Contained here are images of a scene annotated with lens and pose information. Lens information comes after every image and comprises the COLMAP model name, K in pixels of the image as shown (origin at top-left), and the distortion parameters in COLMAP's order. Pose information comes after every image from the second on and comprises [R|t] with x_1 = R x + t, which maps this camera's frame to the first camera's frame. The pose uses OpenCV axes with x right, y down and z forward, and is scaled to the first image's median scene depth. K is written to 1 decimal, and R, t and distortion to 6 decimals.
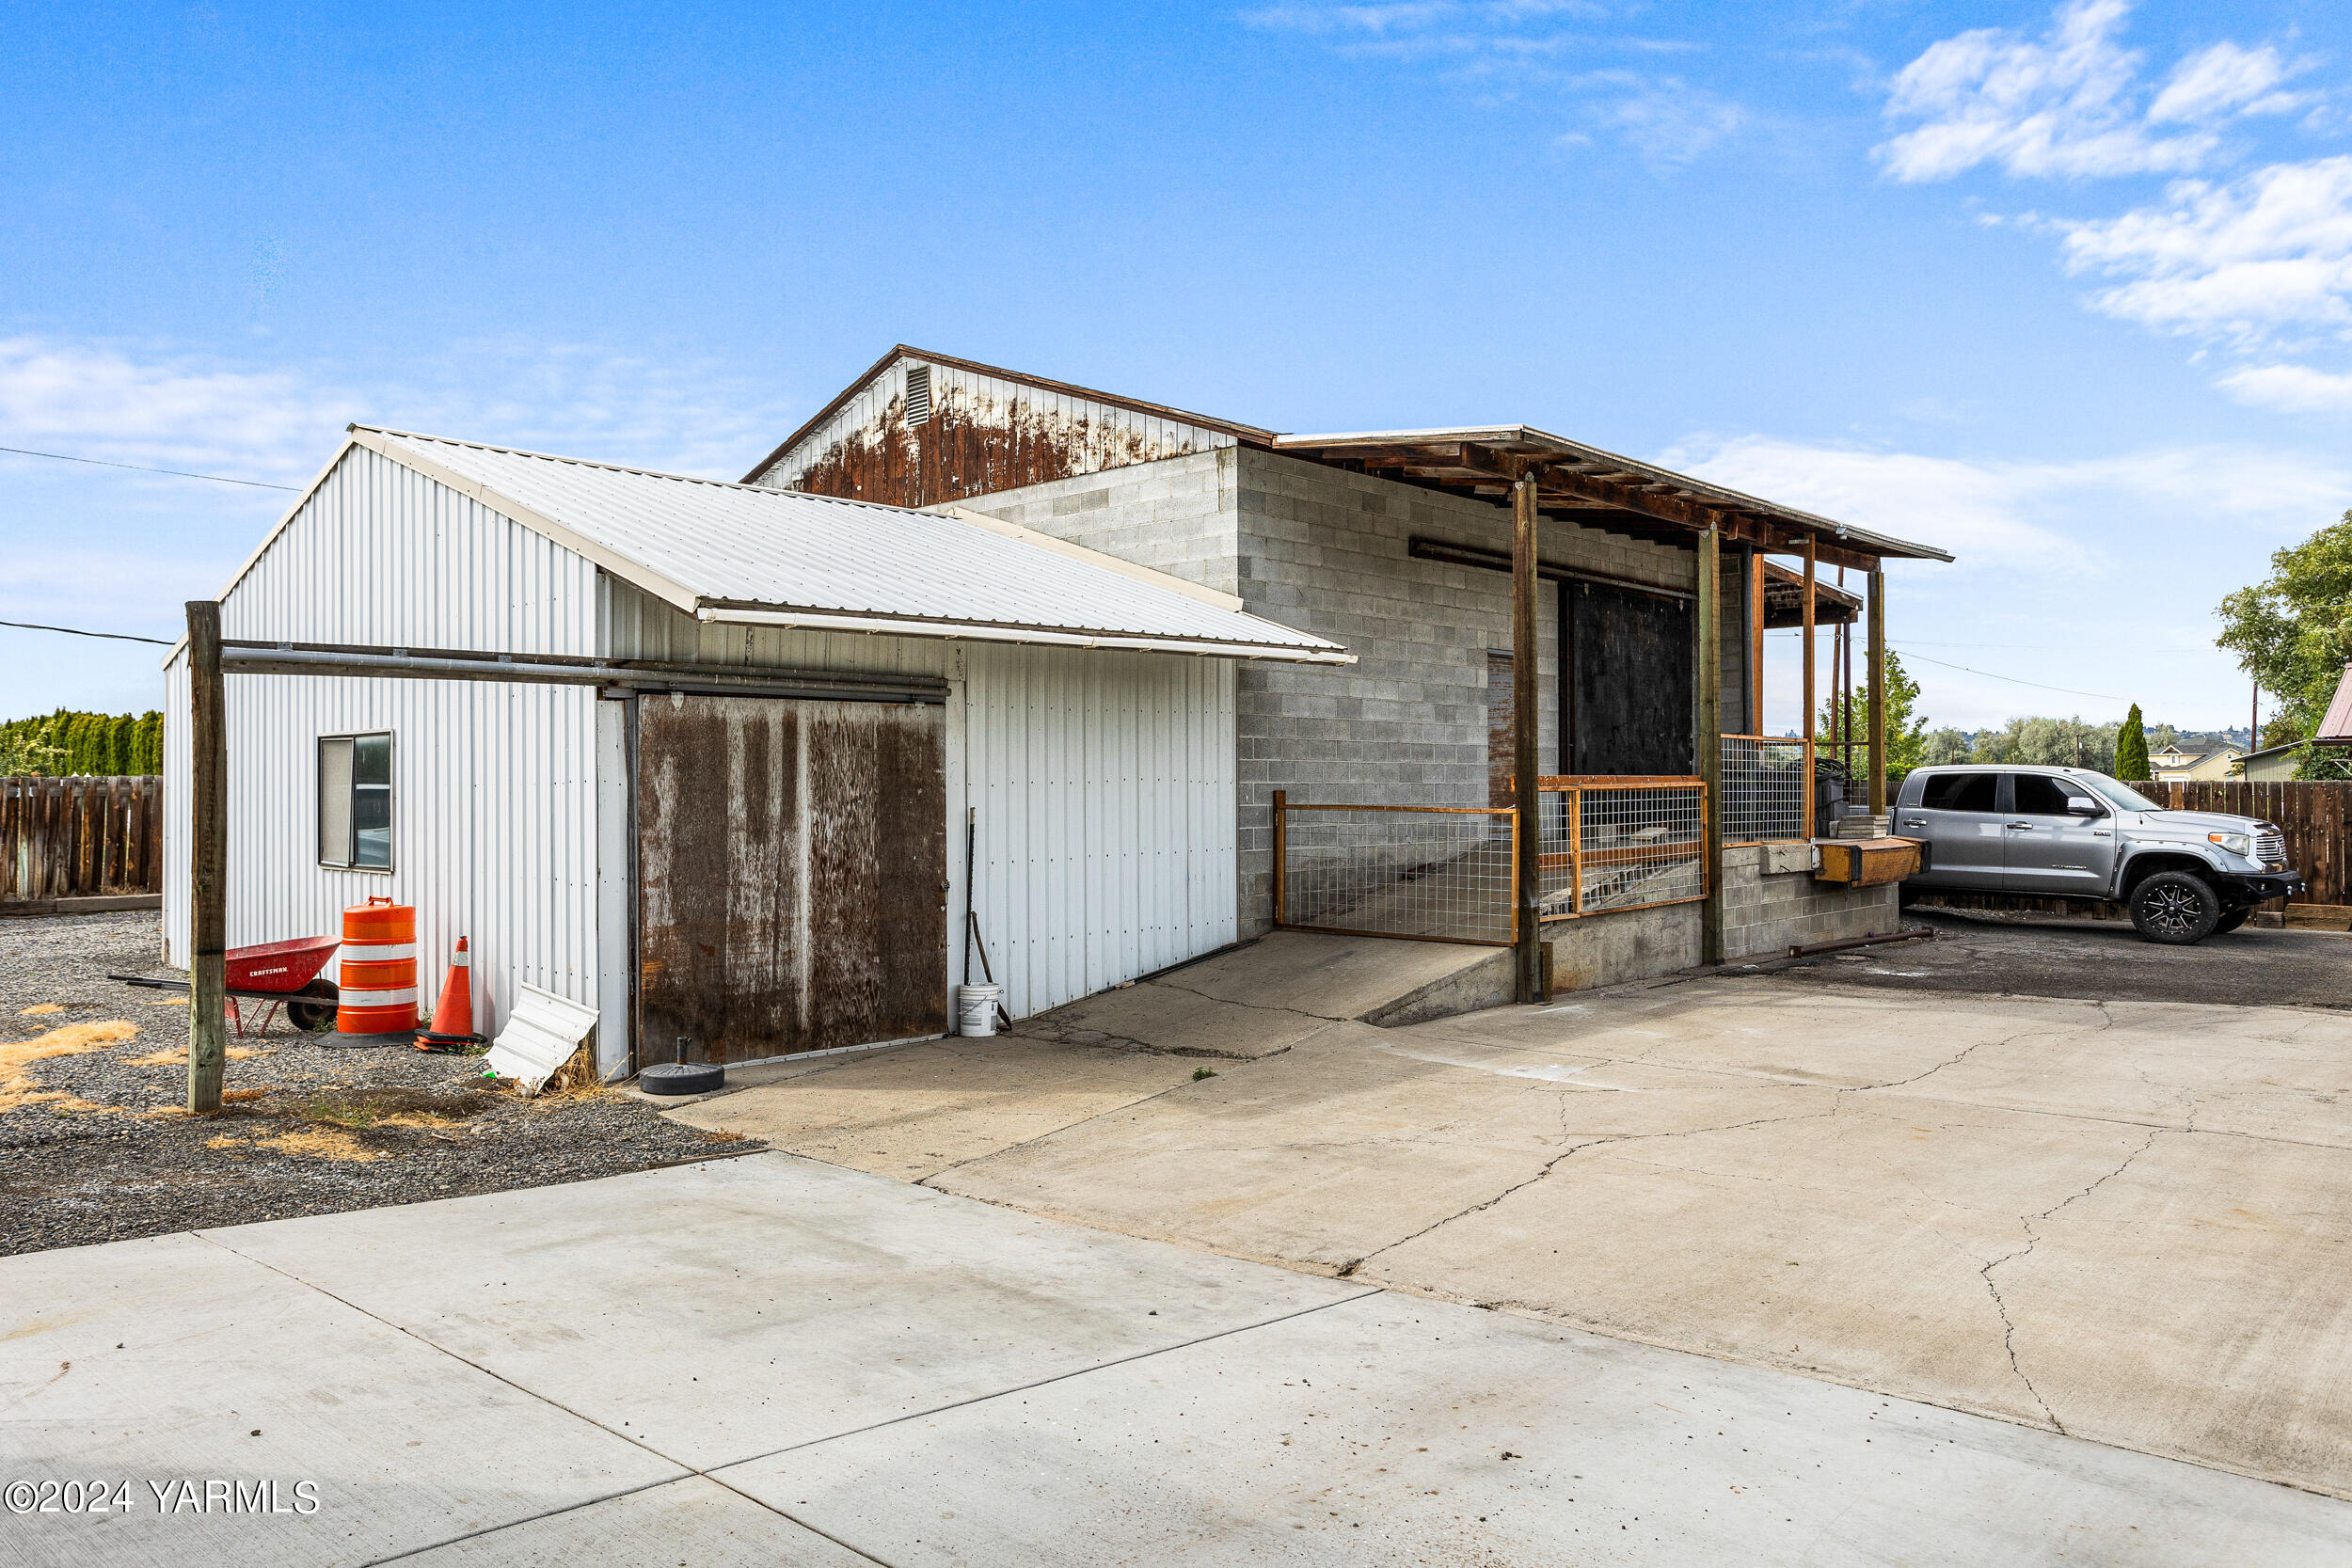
lens RADIAL K [[1632.2, 0, 1176.0], [0, 1632.2, 784.0], [0, 0, 1]] dist [0.004870, 0.001476]
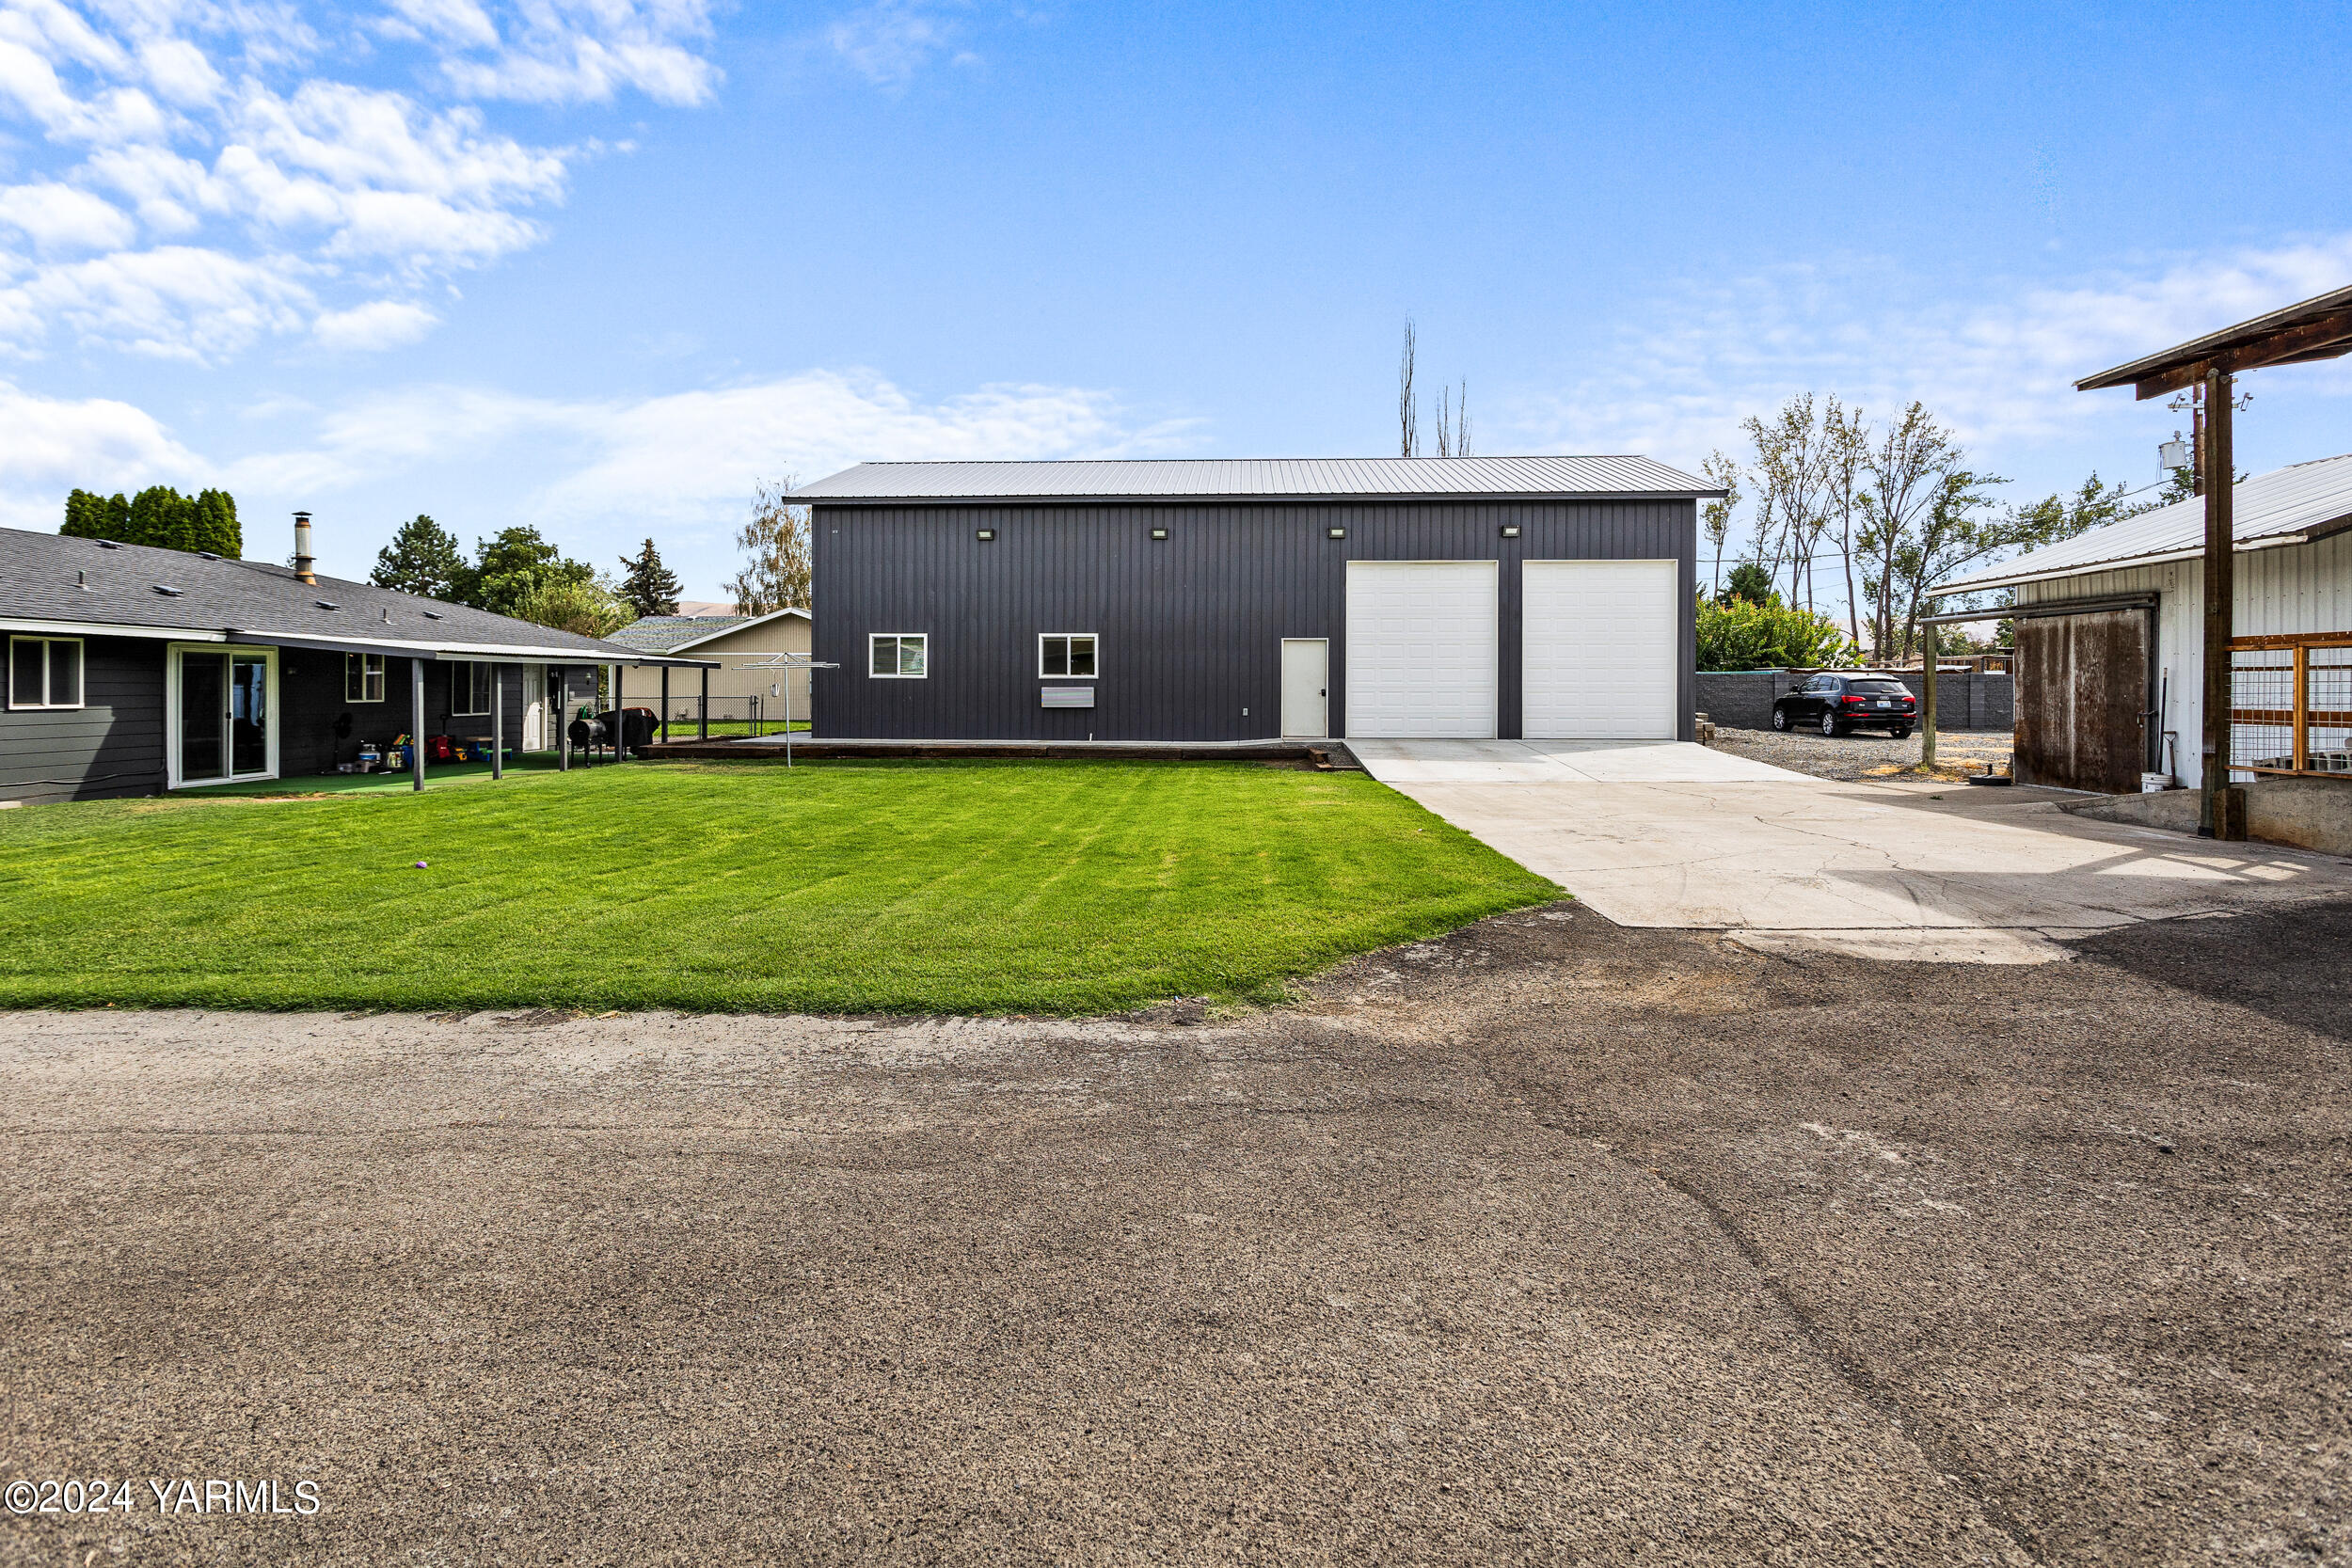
lens RADIAL K [[1132.0, 0, 1182.2], [0, 1132.0, 714.8], [0, 0, 1]] dist [-0.004507, 0.001223]
pose [[-0.762755, 0.022110, -0.646310, 1.155005], [0.005436, 0.999599, 0.027780, 0.020856], [0.646665, 0.017676, -0.762569, 1.029995]]
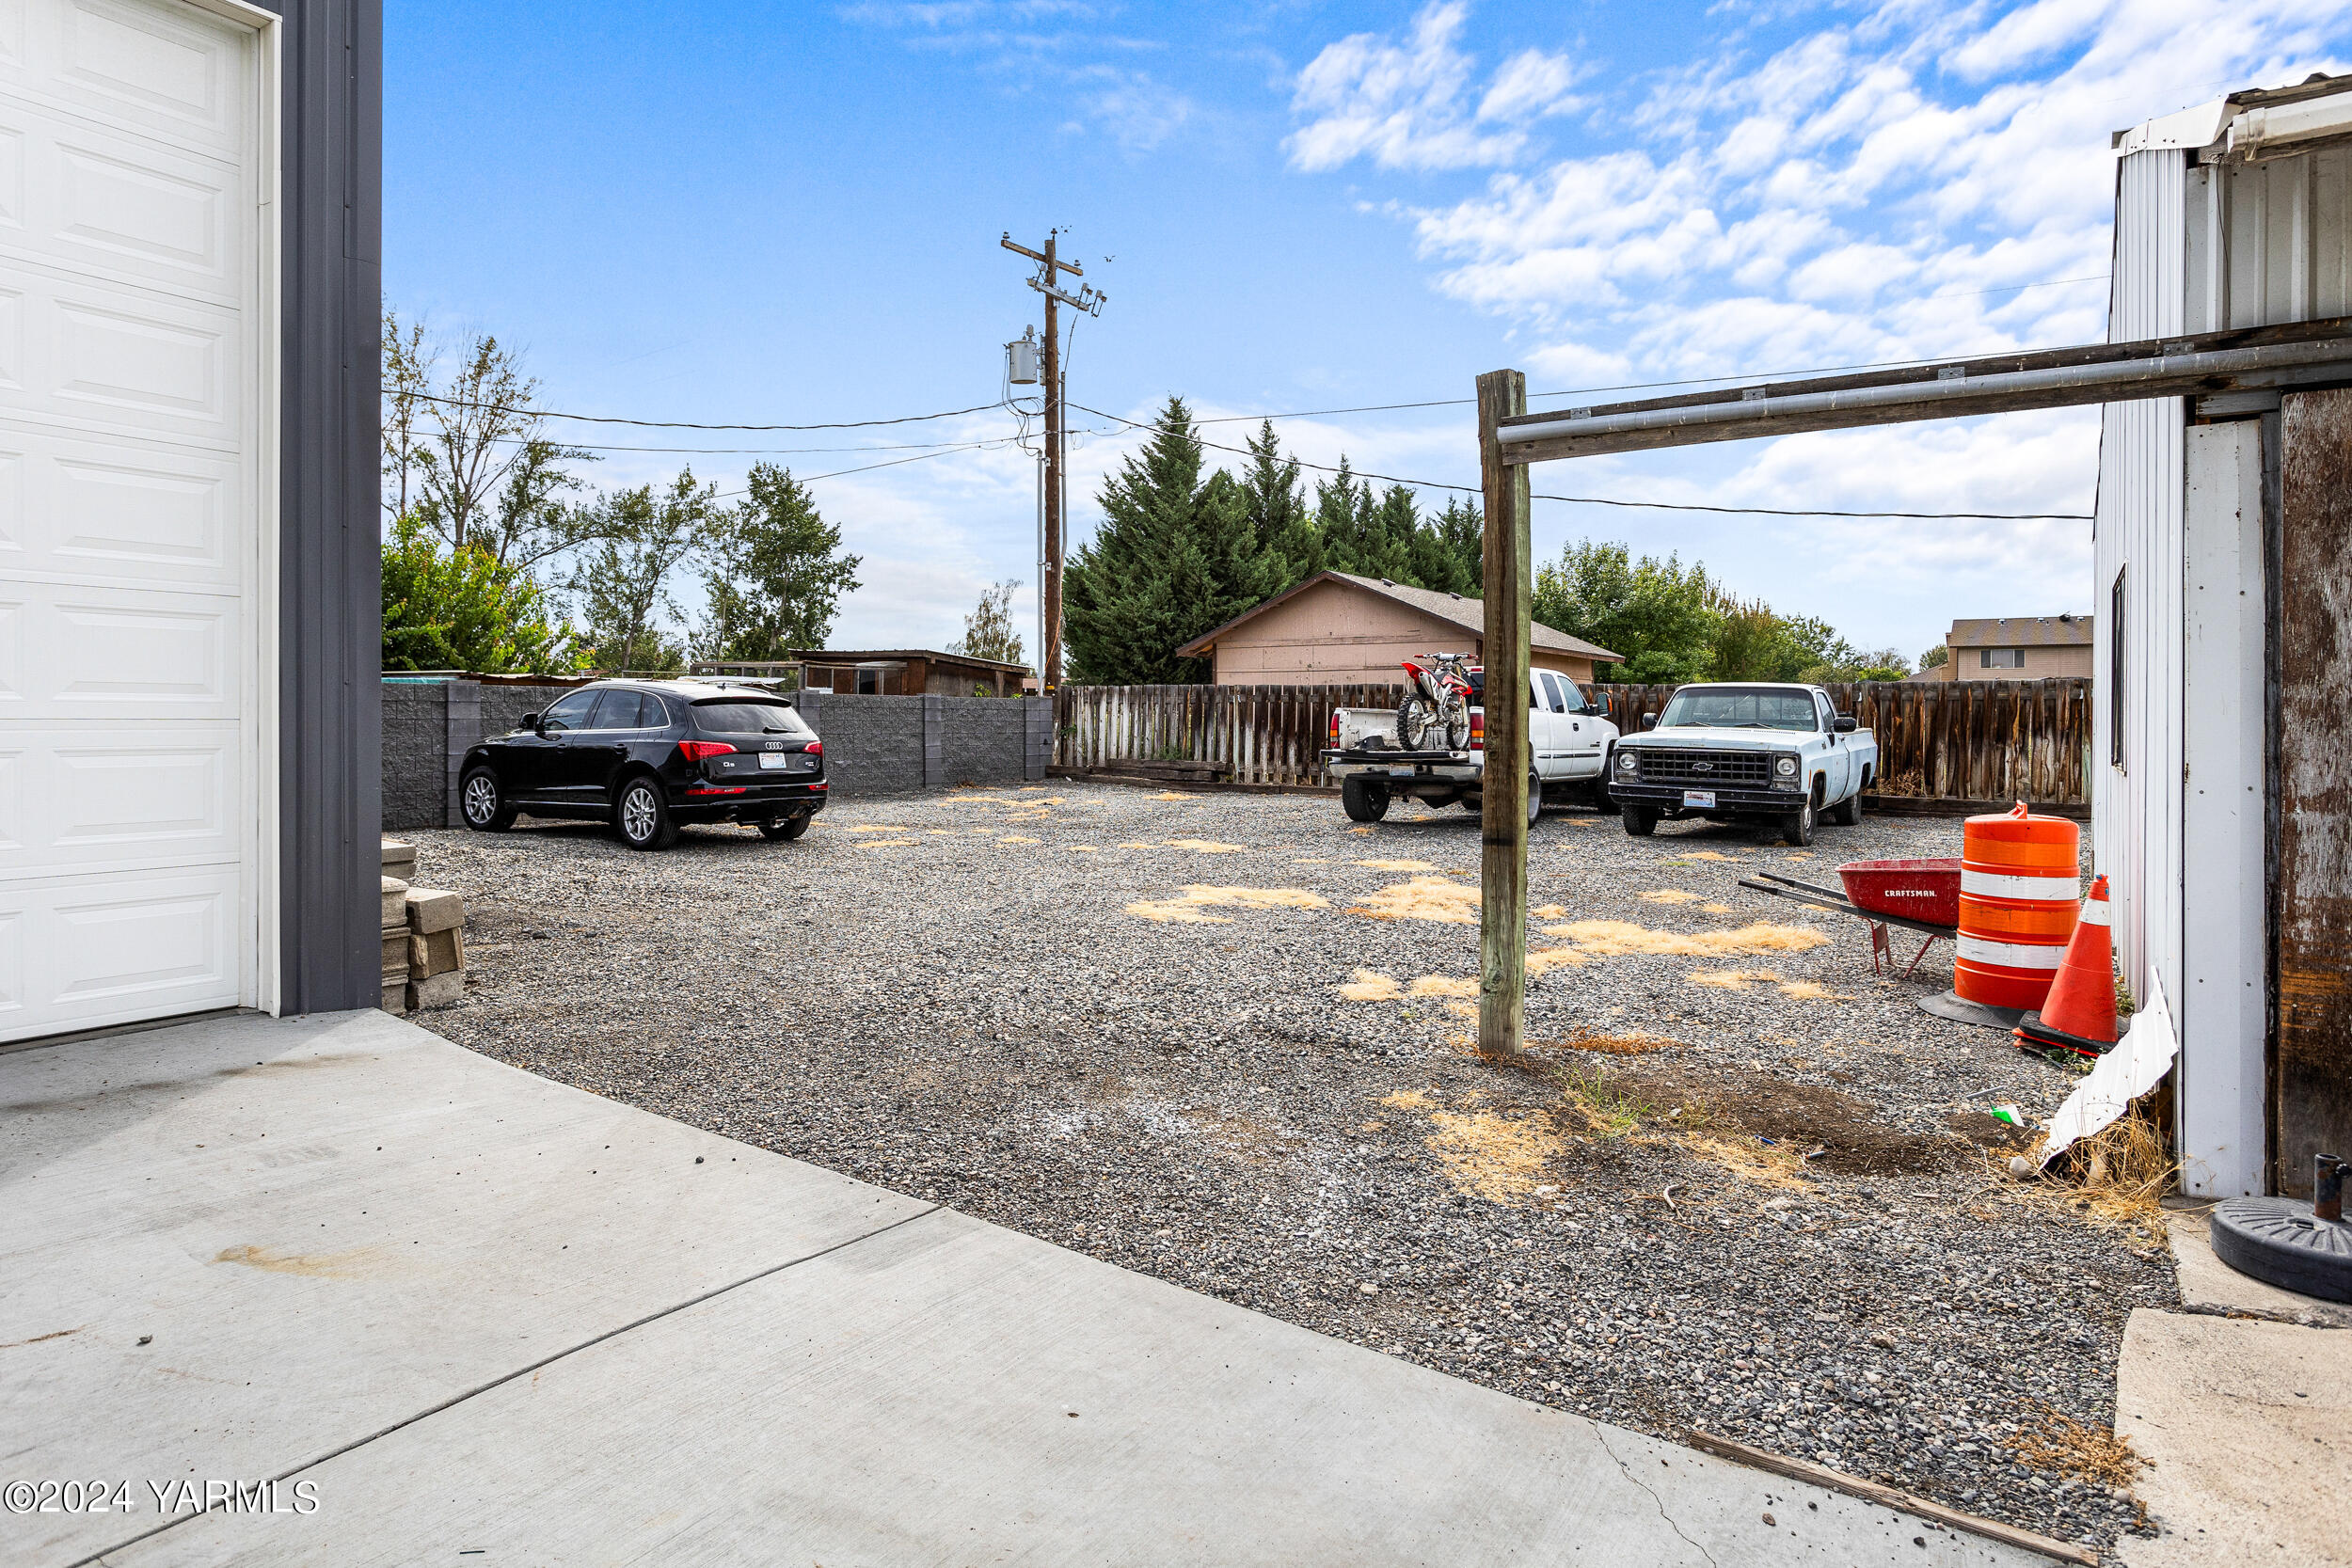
lens RADIAL K [[1386.5, 0, 1174.7], [0, 1386.5, 721.4], [0, 0, 1]] dist [-0.017017, 0.002015]
pose [[0.195746, 0.009160, -0.980612, -0.002855], [-0.006595, 0.999946, 0.008024, 0.026167], [0.980632, 0.004897, 0.195796, 0.430345]]
